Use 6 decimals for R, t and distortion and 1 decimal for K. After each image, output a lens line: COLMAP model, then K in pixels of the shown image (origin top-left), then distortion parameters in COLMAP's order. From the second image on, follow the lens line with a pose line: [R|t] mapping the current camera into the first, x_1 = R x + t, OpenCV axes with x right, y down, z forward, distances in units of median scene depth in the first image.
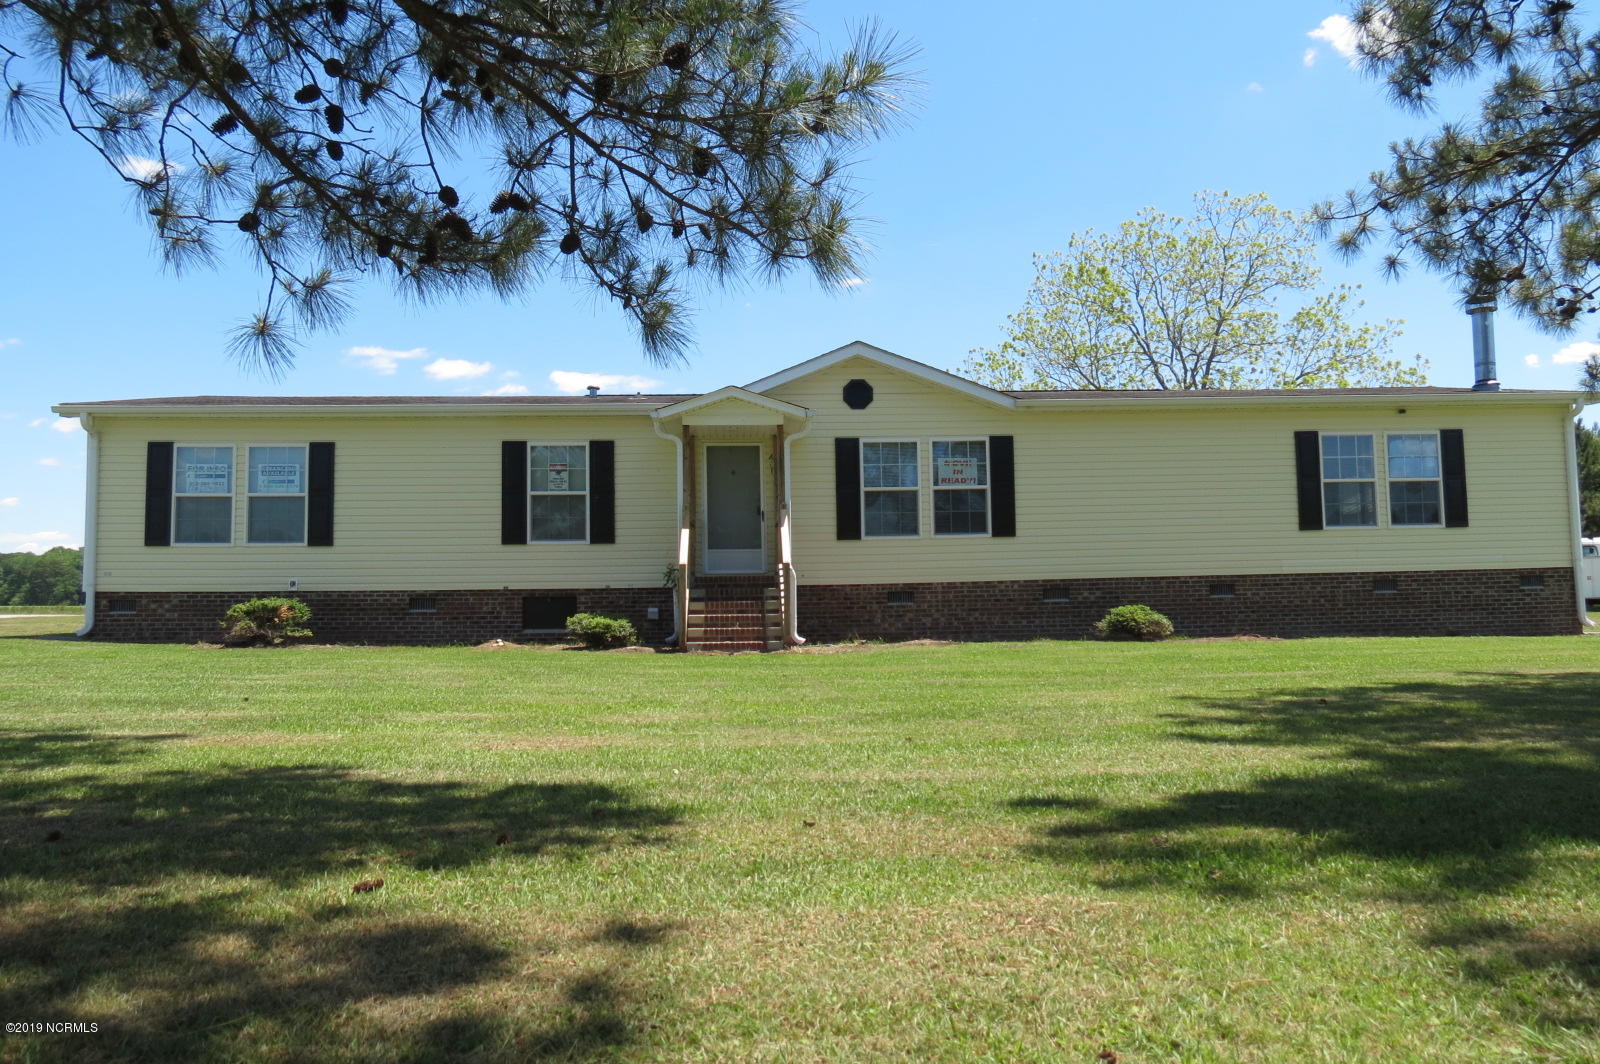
lens RADIAL K [[1131.0, 0, 800.5], [0, 1131.0, 527.3], [0, 0, 1]] dist [-0.051315, 0.030894]
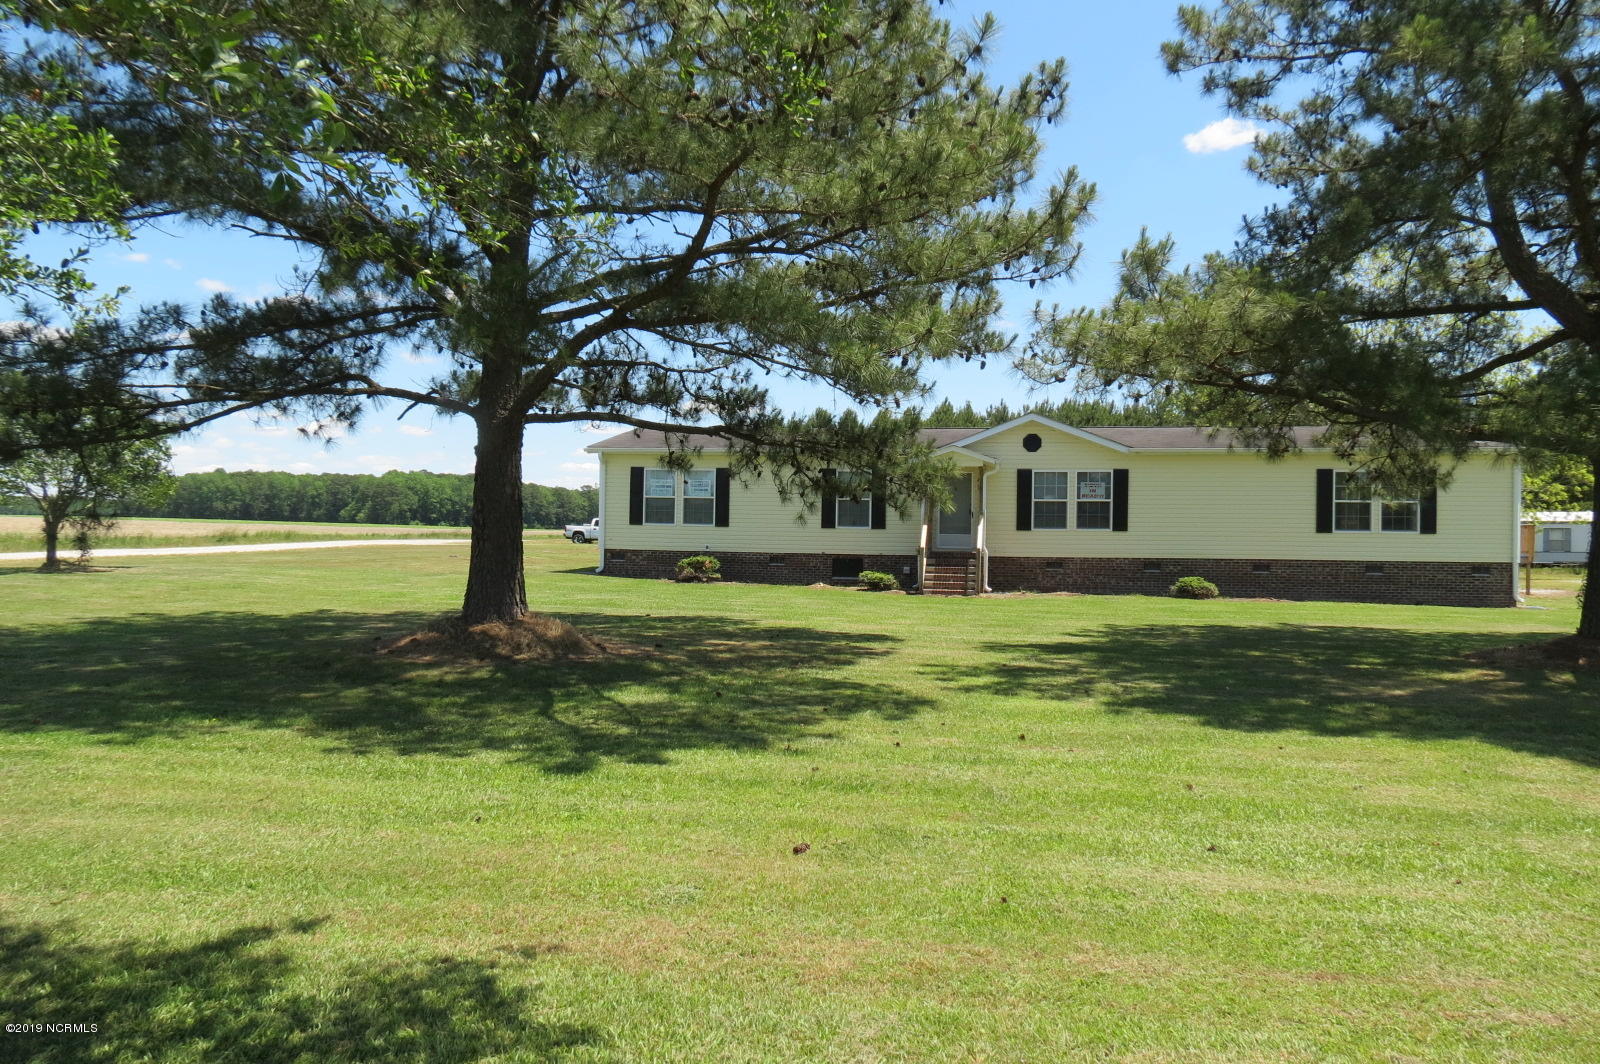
lens RADIAL K [[1131.0, 0, 801.0], [0, 1131.0, 541.3], [0, 0, 1]] dist [-0.051315, 0.030894]
pose [[0.972663, 0.031285, -0.230105, 0.106823], [-0.014000, 0.996981, 0.076373, -0.095875], [0.231799, -0.071064, 0.970164, -0.698555]]
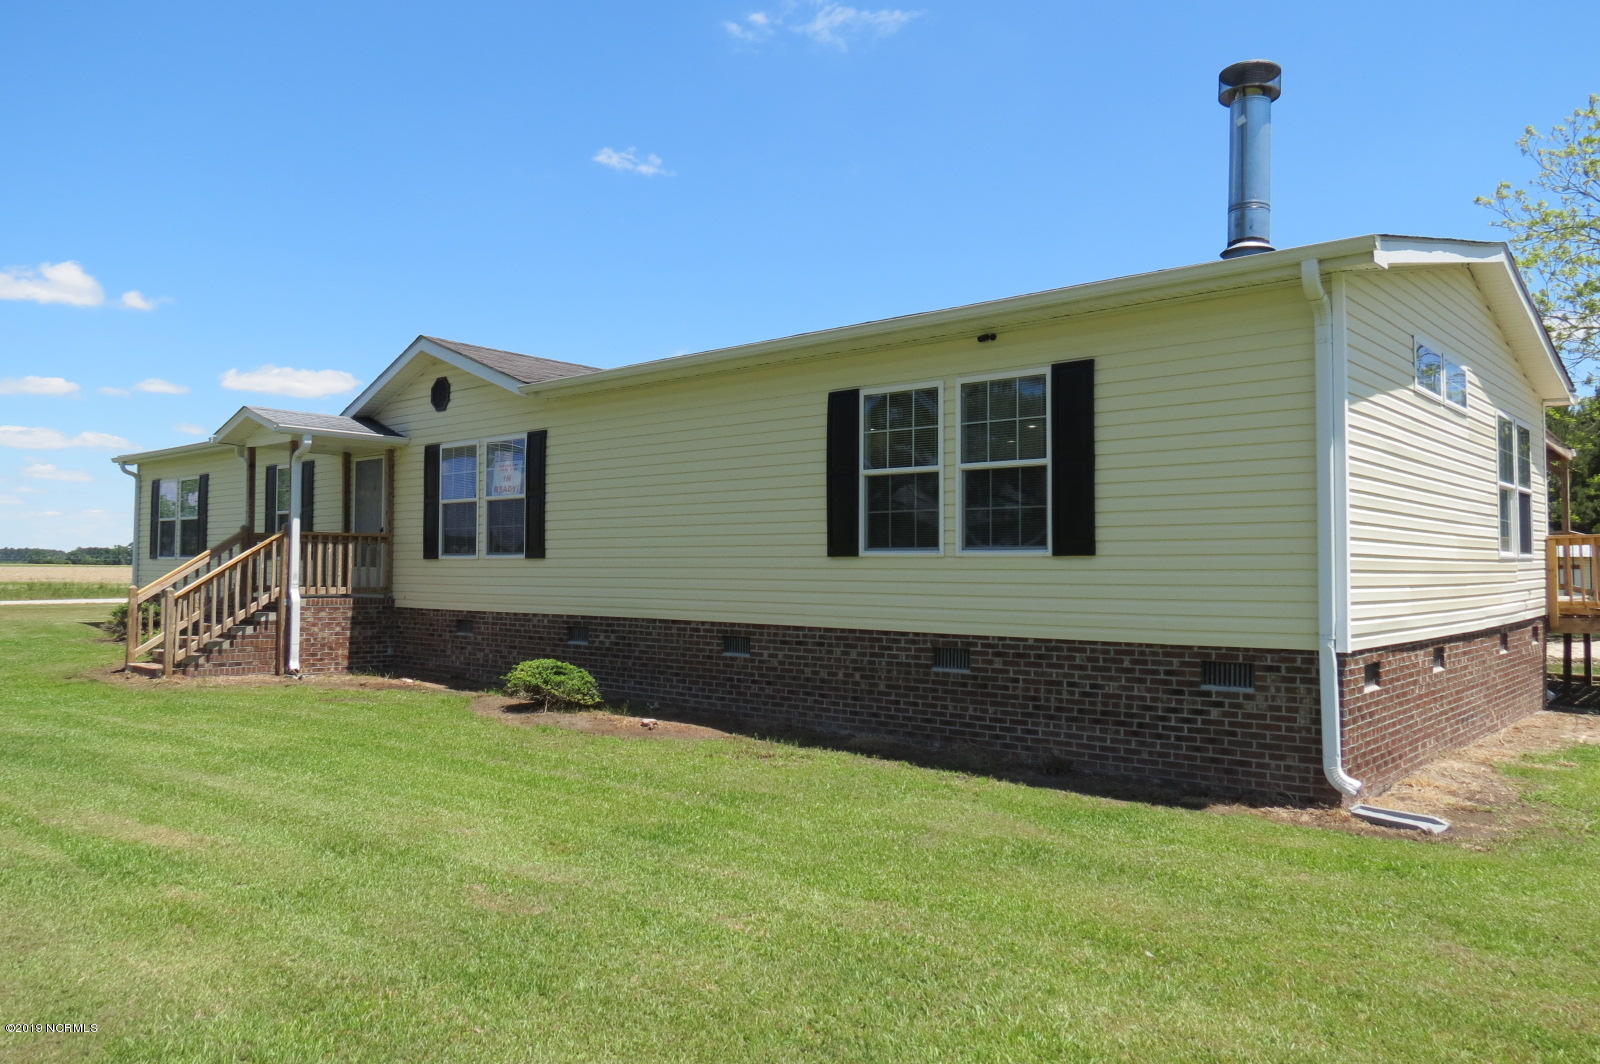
lens RADIAL K [[1131.0, 0, 798.4], [0, 1131.0, 527.2], [0, 0, 1]] dist [-0.051315, 0.030894]
pose [[0.721324, 0.000127, -0.692598, 0.868321], [0.030119, 0.999048, 0.031552, -0.033279], [0.691943, -0.043619, 0.720634, 0.557046]]
